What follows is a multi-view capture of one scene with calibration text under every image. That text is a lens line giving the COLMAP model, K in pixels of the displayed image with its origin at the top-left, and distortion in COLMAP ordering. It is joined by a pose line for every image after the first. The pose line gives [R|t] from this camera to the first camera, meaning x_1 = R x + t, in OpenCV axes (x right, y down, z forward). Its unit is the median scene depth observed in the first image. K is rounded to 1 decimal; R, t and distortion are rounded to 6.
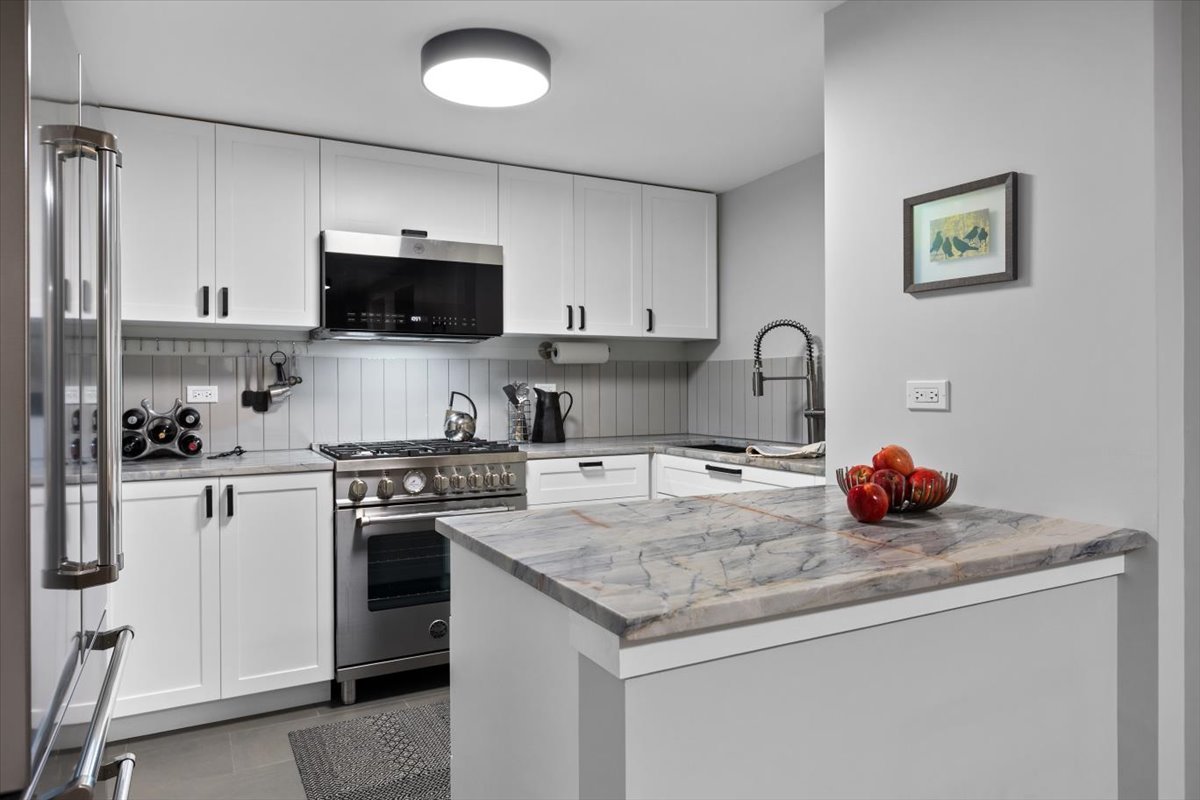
lens RADIAL K [[775.7, 0, 602.9], [0, 775.7, 387.4], [0, 0, 1]] dist [-0.000556, 0.000043]
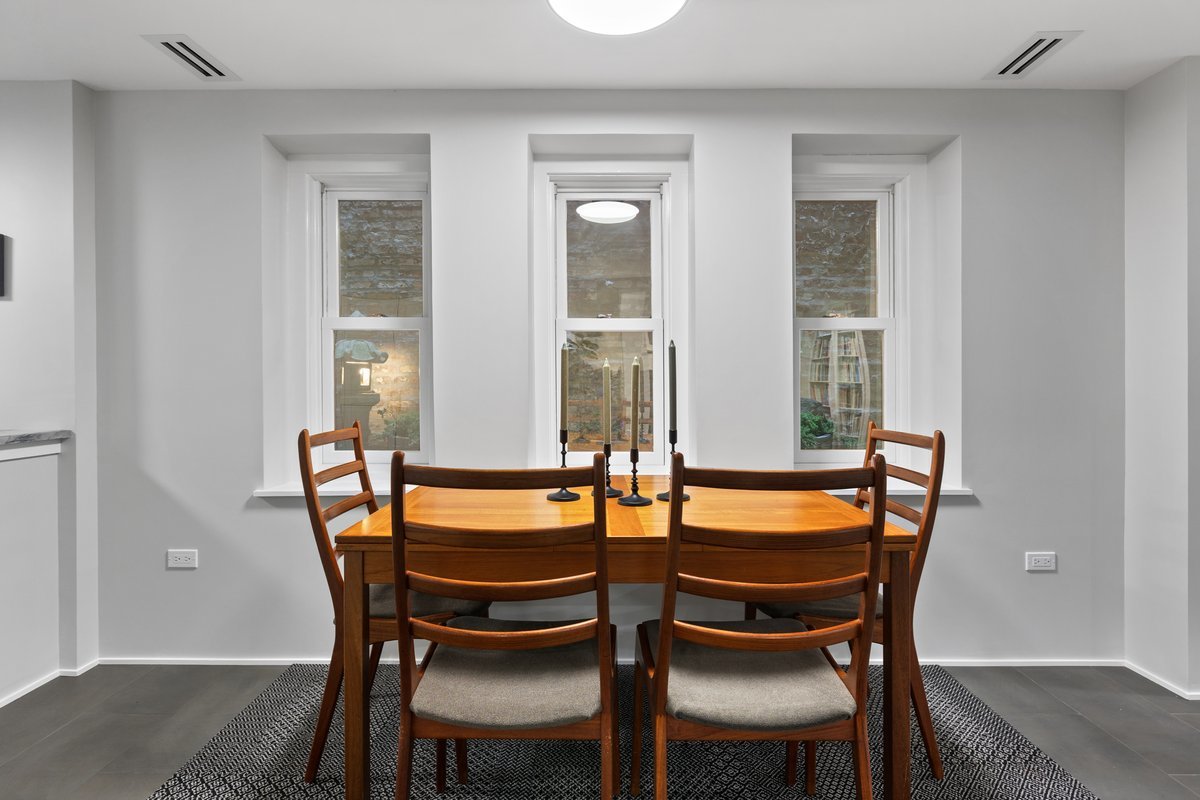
lens RADIAL K [[570.8, 0, 602.5], [0, 570.8, 383.9], [0, 0, 1]] dist [-0.001901, -0.000292]
pose [[0.479007, 0.000234, 0.877811, 0.029267], [-0.002183, 0.999997, 0.000924, 0.028658], [-0.877809, -0.002359, 0.479006, -0.421683]]
